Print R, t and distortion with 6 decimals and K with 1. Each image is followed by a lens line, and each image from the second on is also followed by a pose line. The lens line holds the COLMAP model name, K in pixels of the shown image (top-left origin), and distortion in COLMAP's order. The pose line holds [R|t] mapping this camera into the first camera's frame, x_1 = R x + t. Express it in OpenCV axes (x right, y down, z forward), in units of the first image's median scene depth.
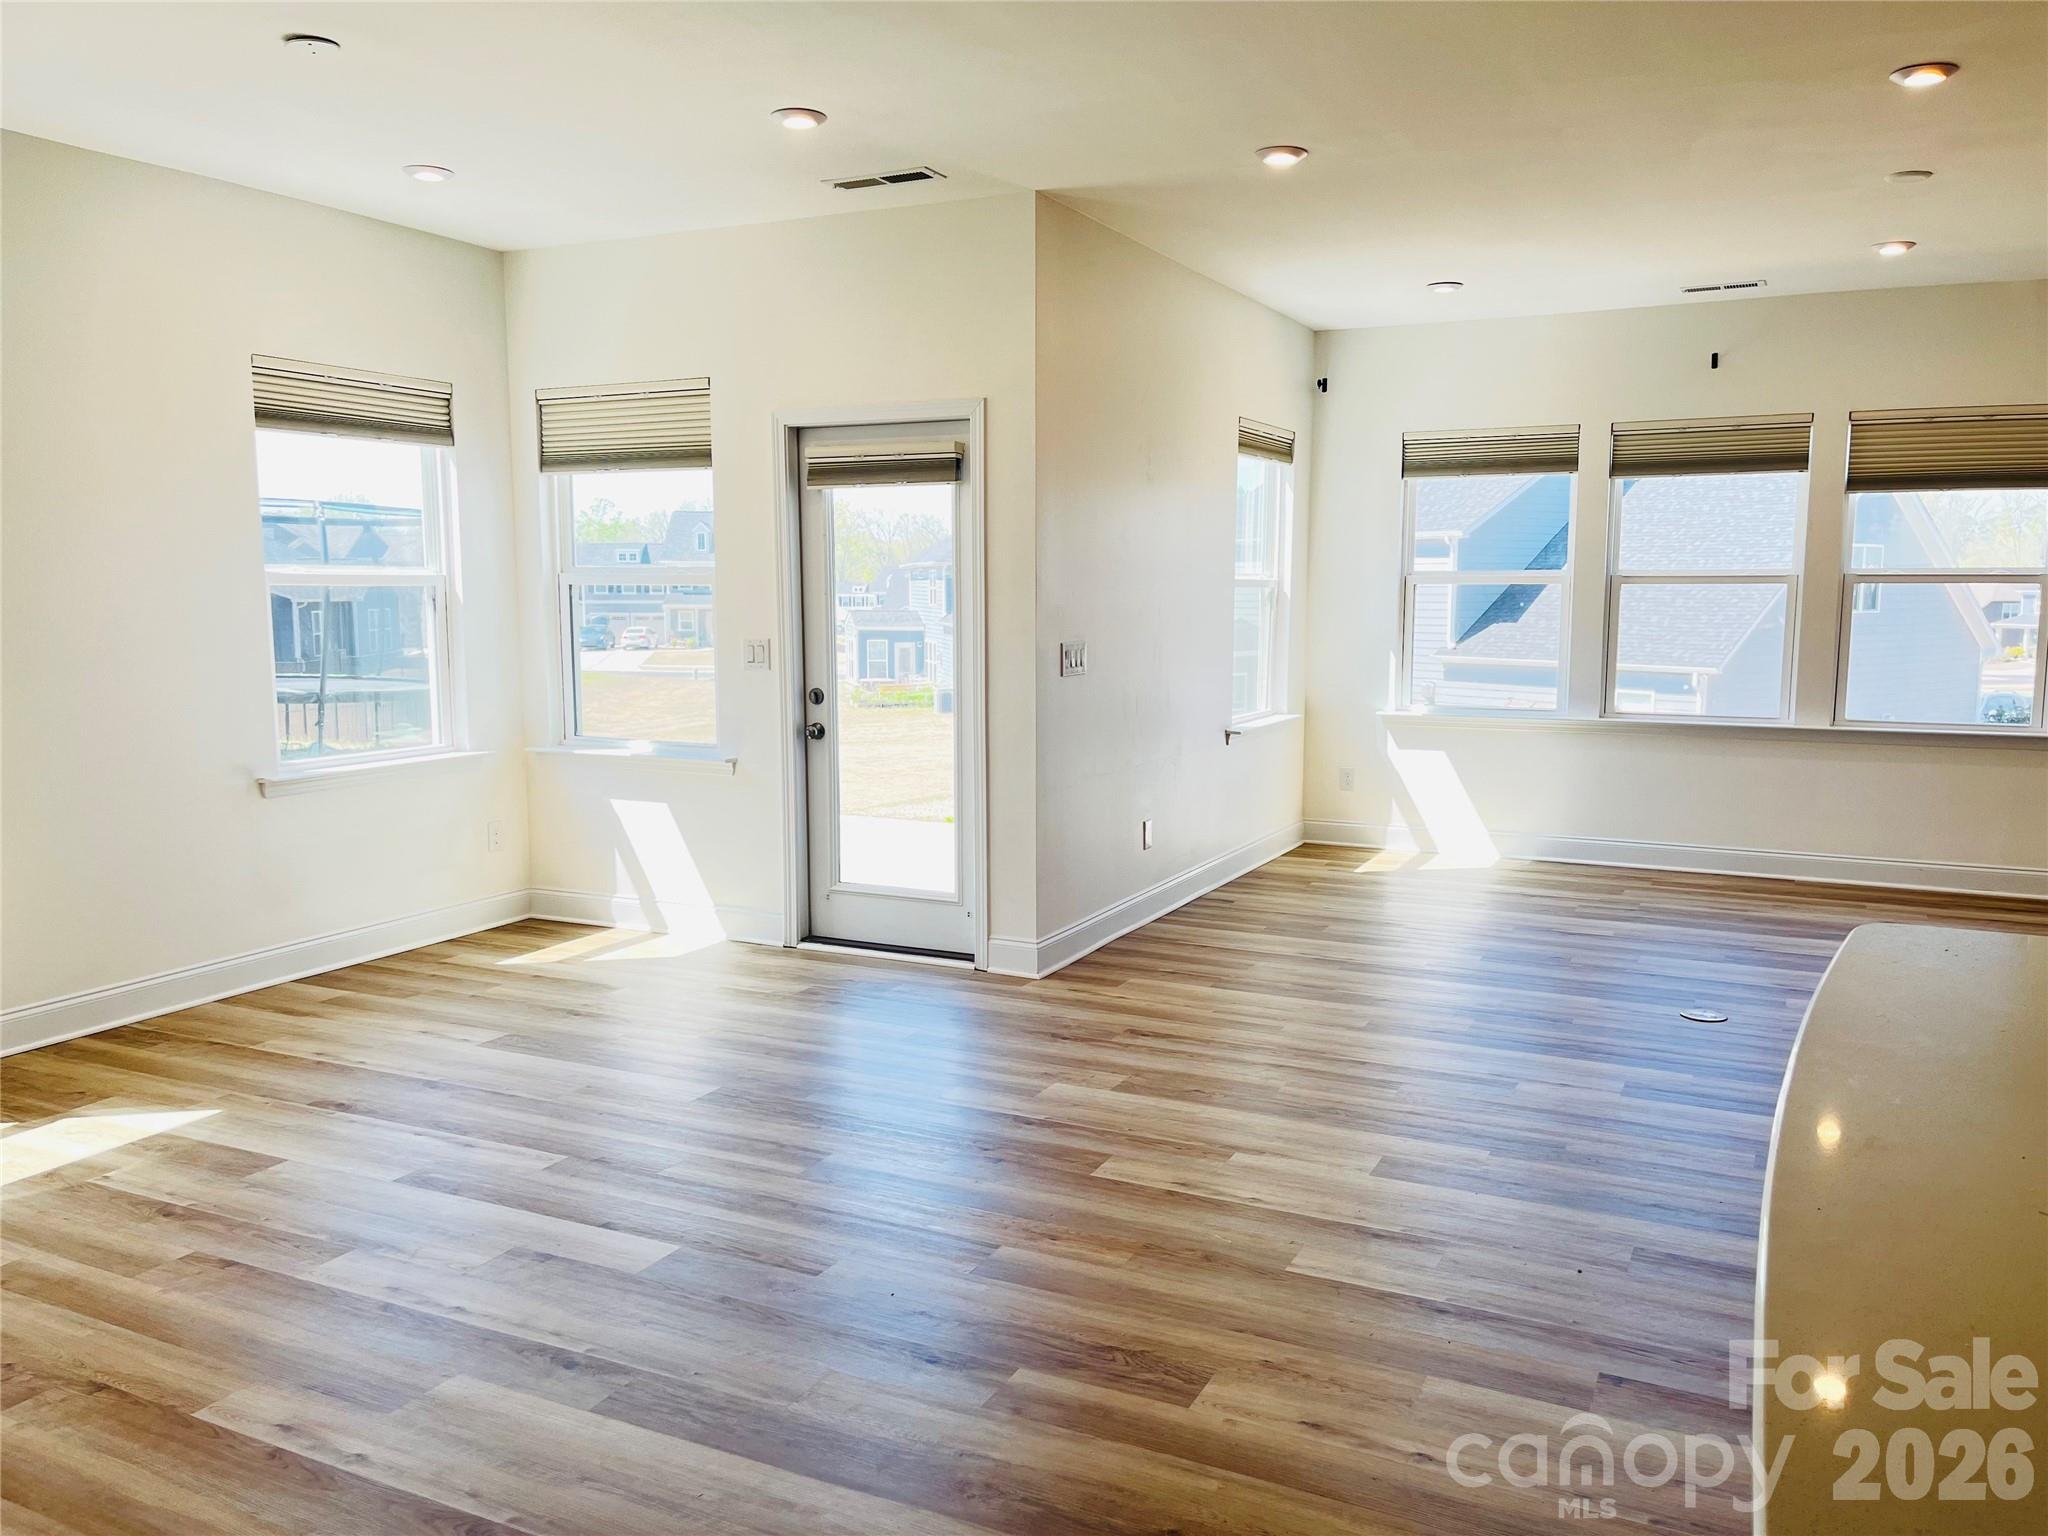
lens RADIAL K [[1560.7, 0, 1034.9], [0, 1560.7, 761.4], [0, 0, 1]] dist [0.043658, -0.009609]
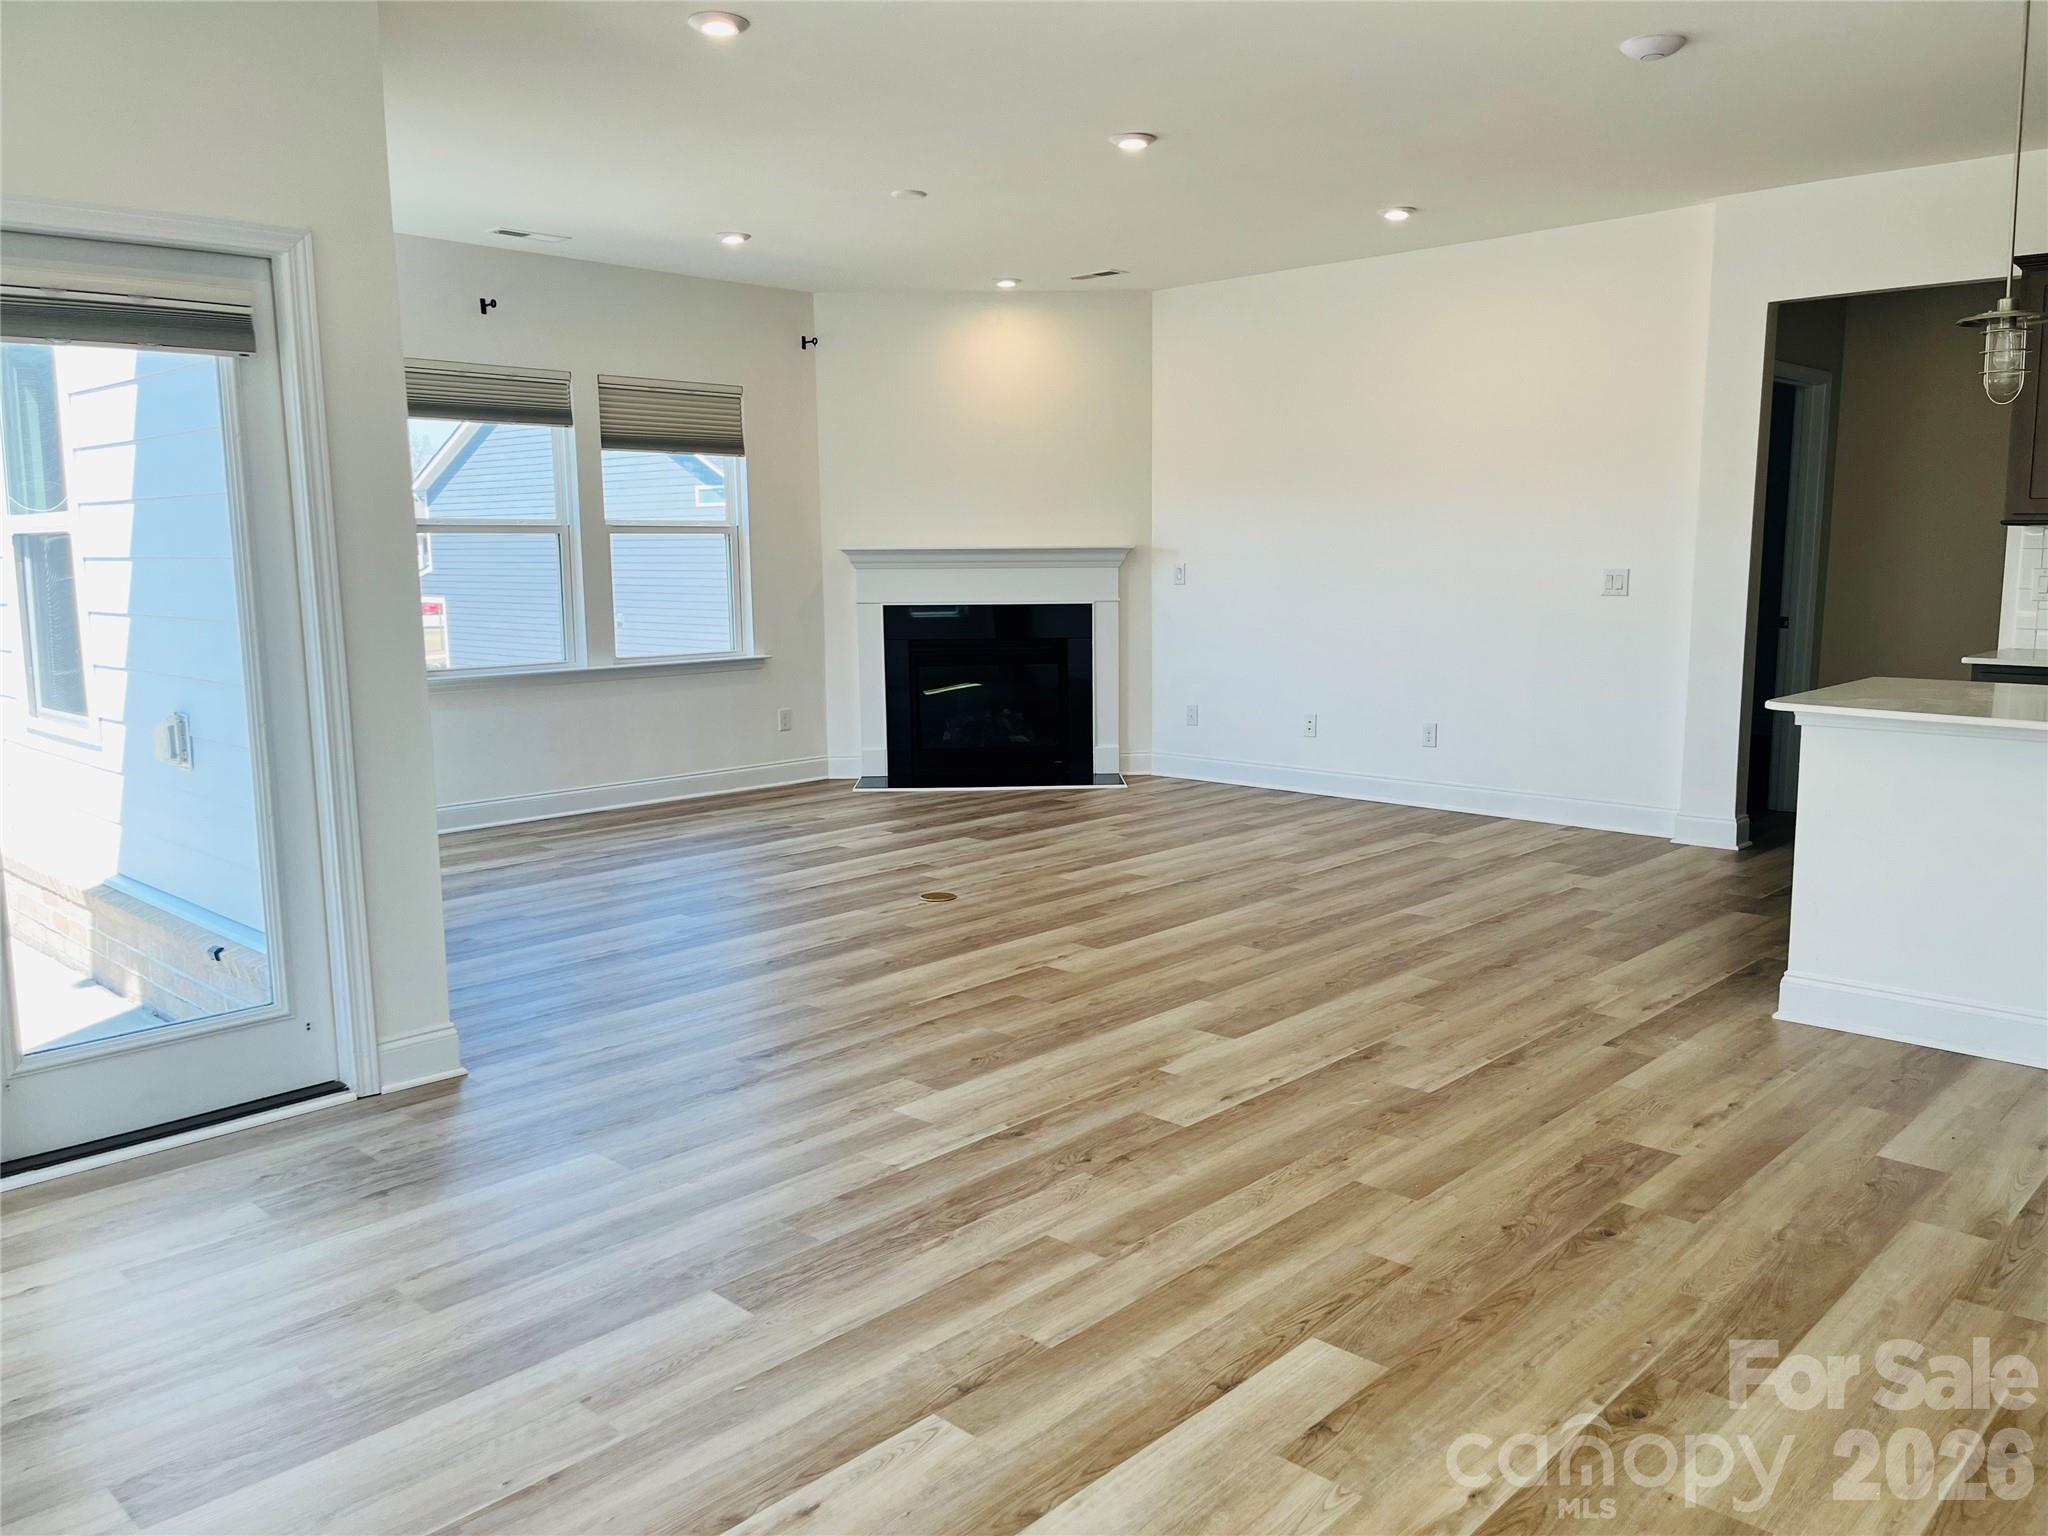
lens RADIAL K [[1560.7, 0, 1039.0], [0, 1560.7, 775.7], [0, 0, 1]] dist [0.043658, -0.009609]
pose [[0.300903, -0.144773, 0.942602, -0.661406], [0.119880, 0.986312, 0.113218, -0.052028], [-0.946090, 0.078931, 0.314139, 0.584987]]
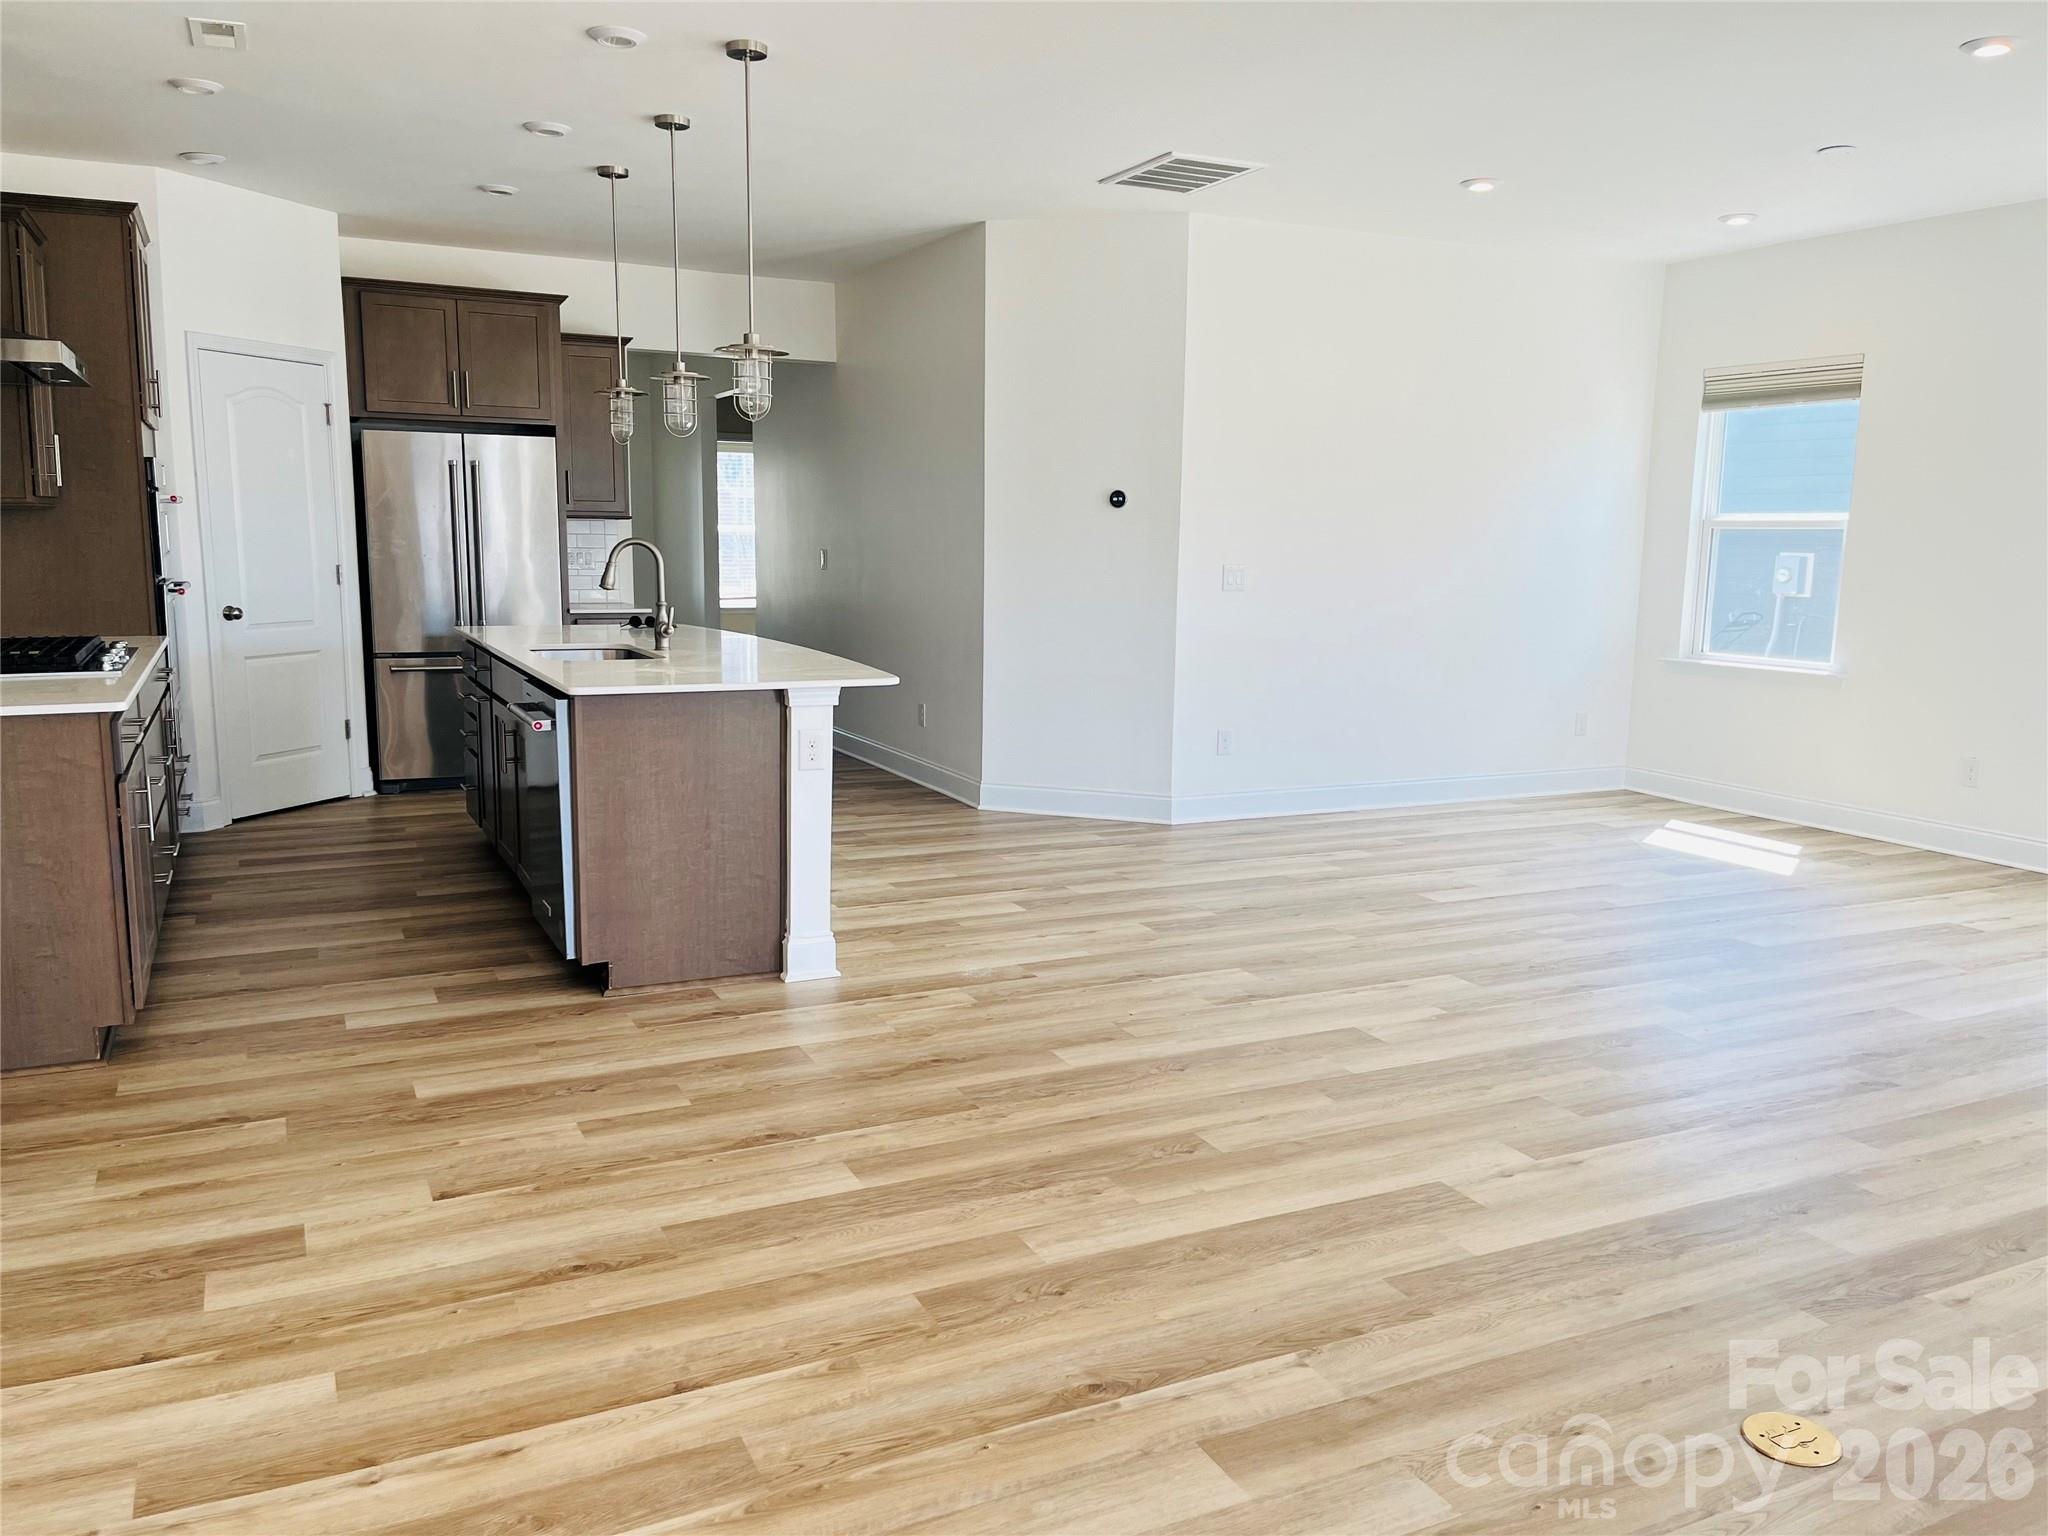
lens RADIAL K [[1560.7, 0, 1026.1], [0, 1560.7, 768.8], [0, 0, 1]] dist [0.043658, -0.009609]
pose [[-0.615964, 0.110240, -0.780023, 0.943678], [-0.108101, 0.968965, 0.222308, -0.113218], [0.780322, 0.221255, -0.584930, 1.102618]]
